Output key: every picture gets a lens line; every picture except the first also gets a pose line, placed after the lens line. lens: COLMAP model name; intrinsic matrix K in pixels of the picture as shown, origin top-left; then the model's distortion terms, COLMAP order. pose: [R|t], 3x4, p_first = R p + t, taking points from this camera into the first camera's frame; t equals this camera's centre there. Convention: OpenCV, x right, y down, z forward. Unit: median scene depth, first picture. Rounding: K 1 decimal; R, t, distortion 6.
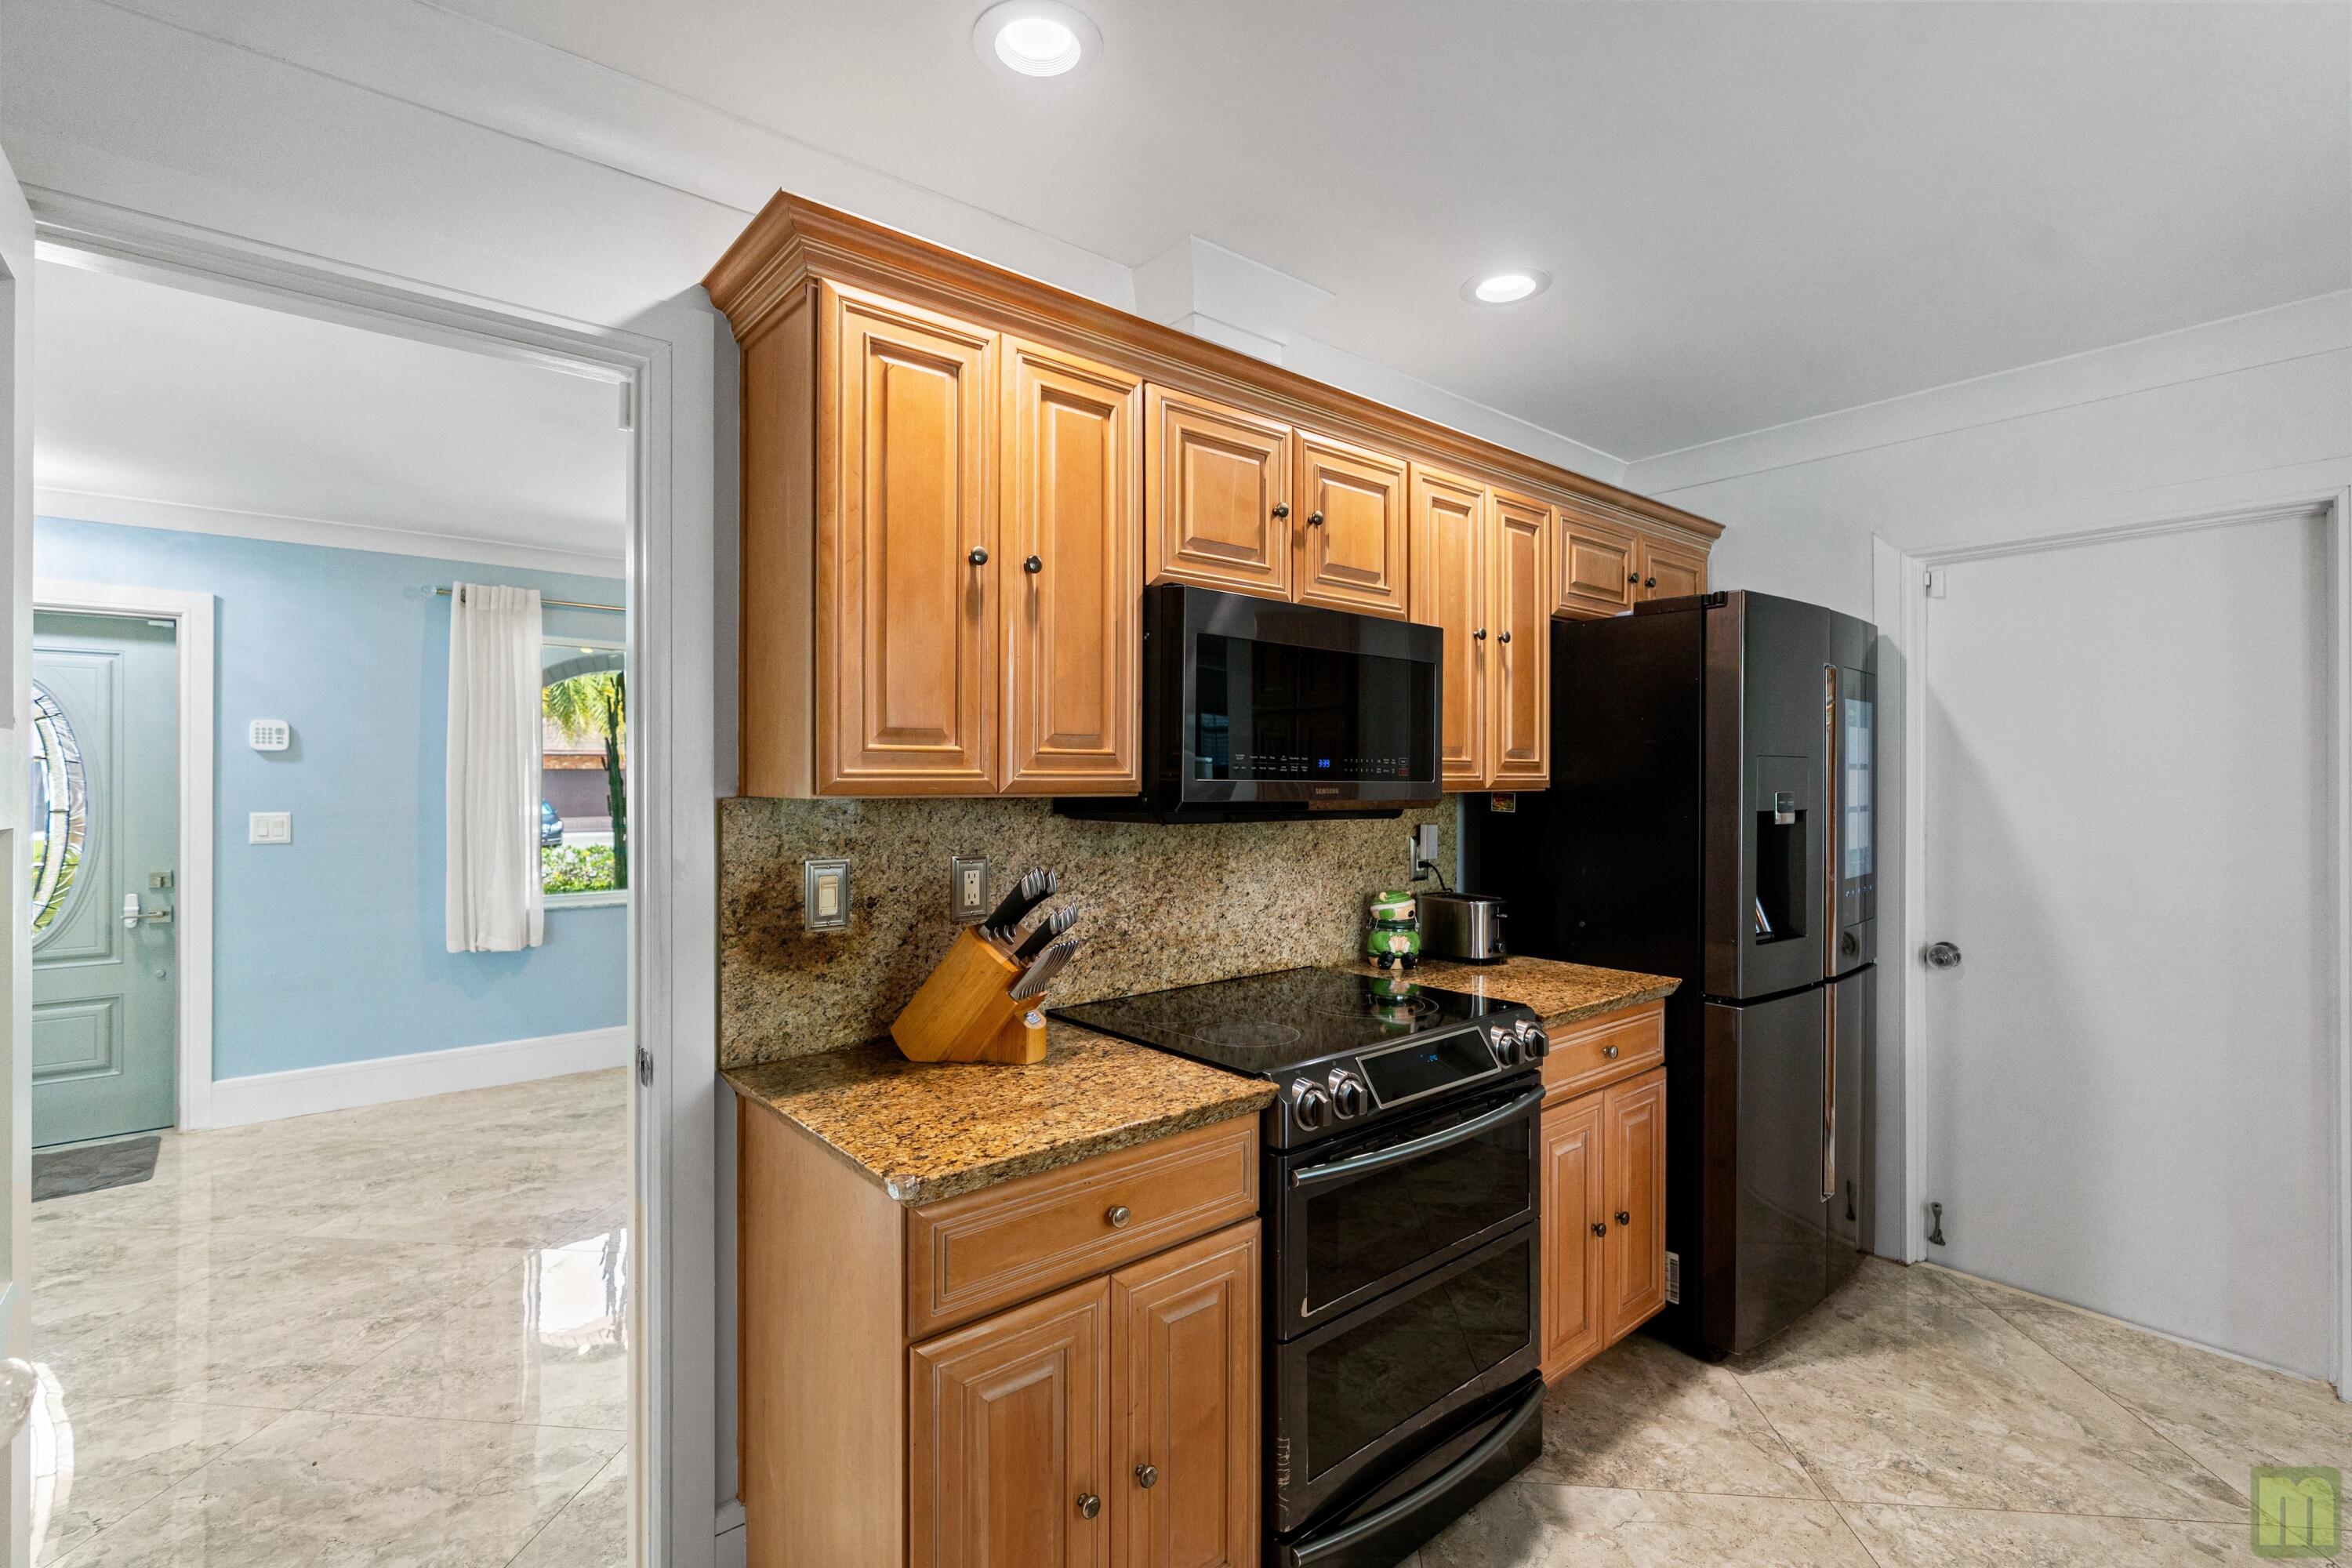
lens RADIAL K [[1068.2, 0, 1170.5], [0, 1068.2, 778.9], [0, 0, 1]] dist [-0.003833, 0.000876]
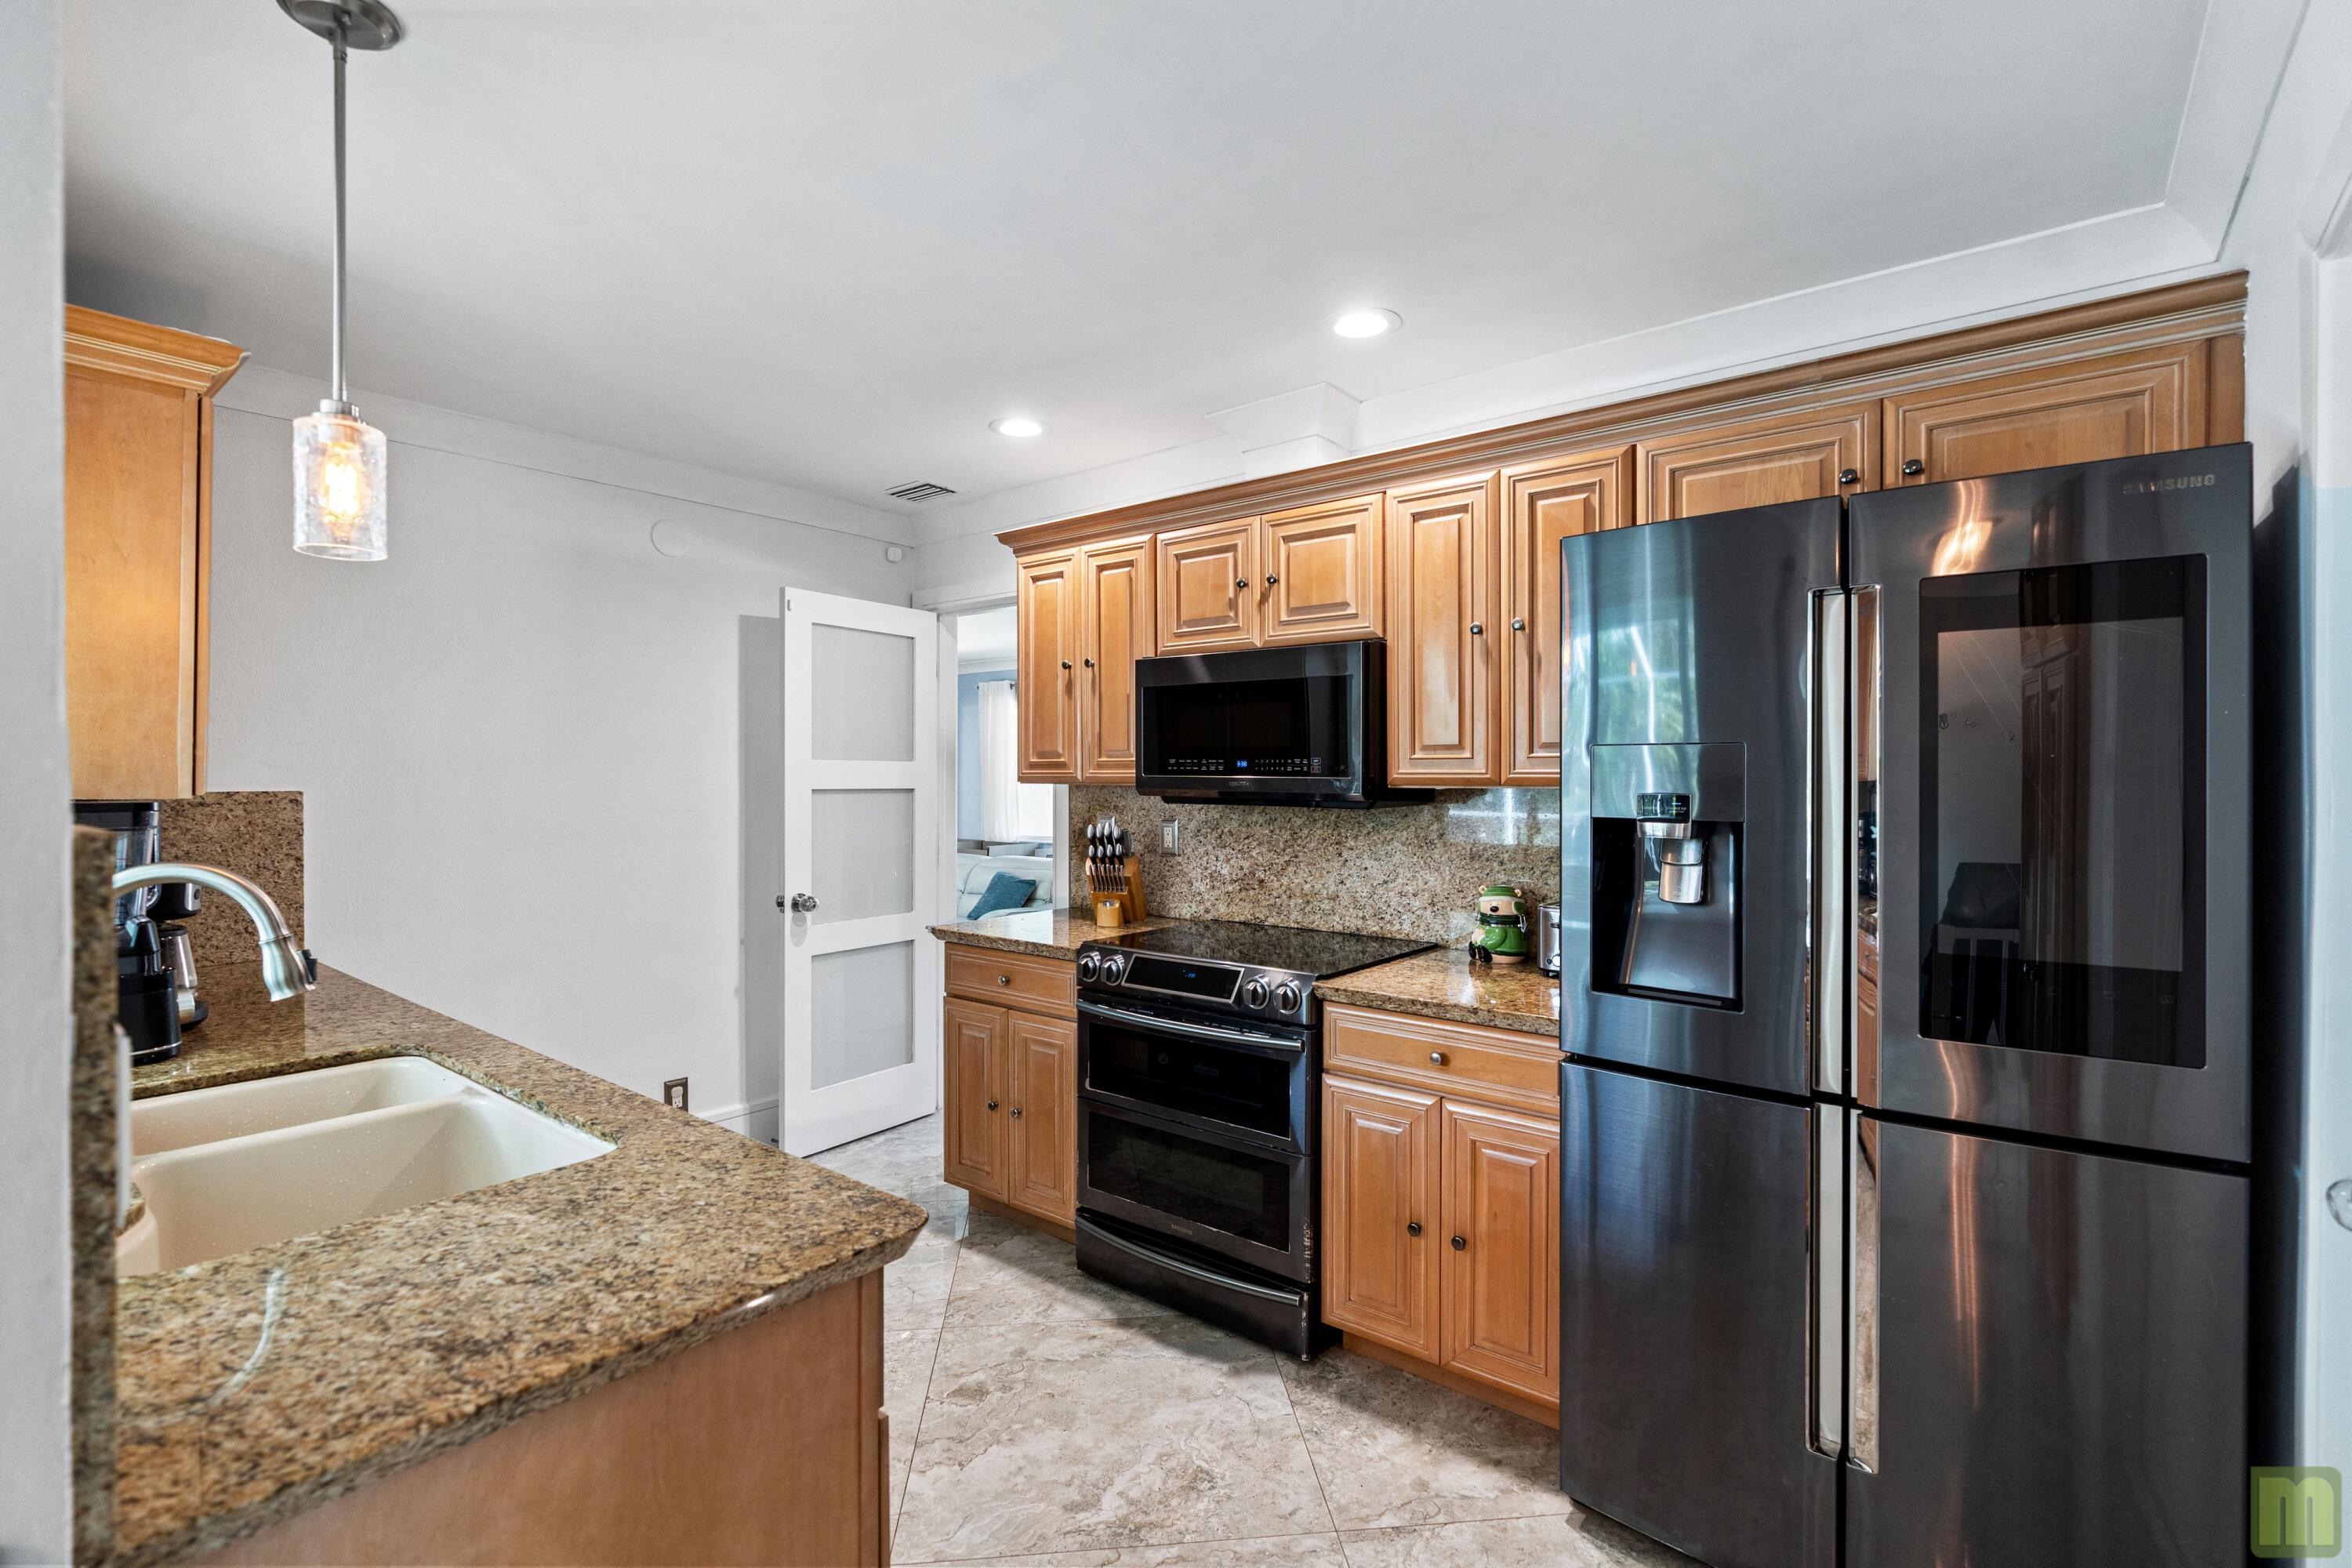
lens RADIAL K [[1068.2, 0, 1174.2], [0, 1068.2, 786.2], [0, 0, 1]] dist [-0.003833, 0.000876]
pose [[0.184850, 0.010069, -0.982715, 1.331313], [-0.000623, 0.999949, 0.010128, 0.000409], [0.982767, -0.001260, 0.184846, 0.595623]]
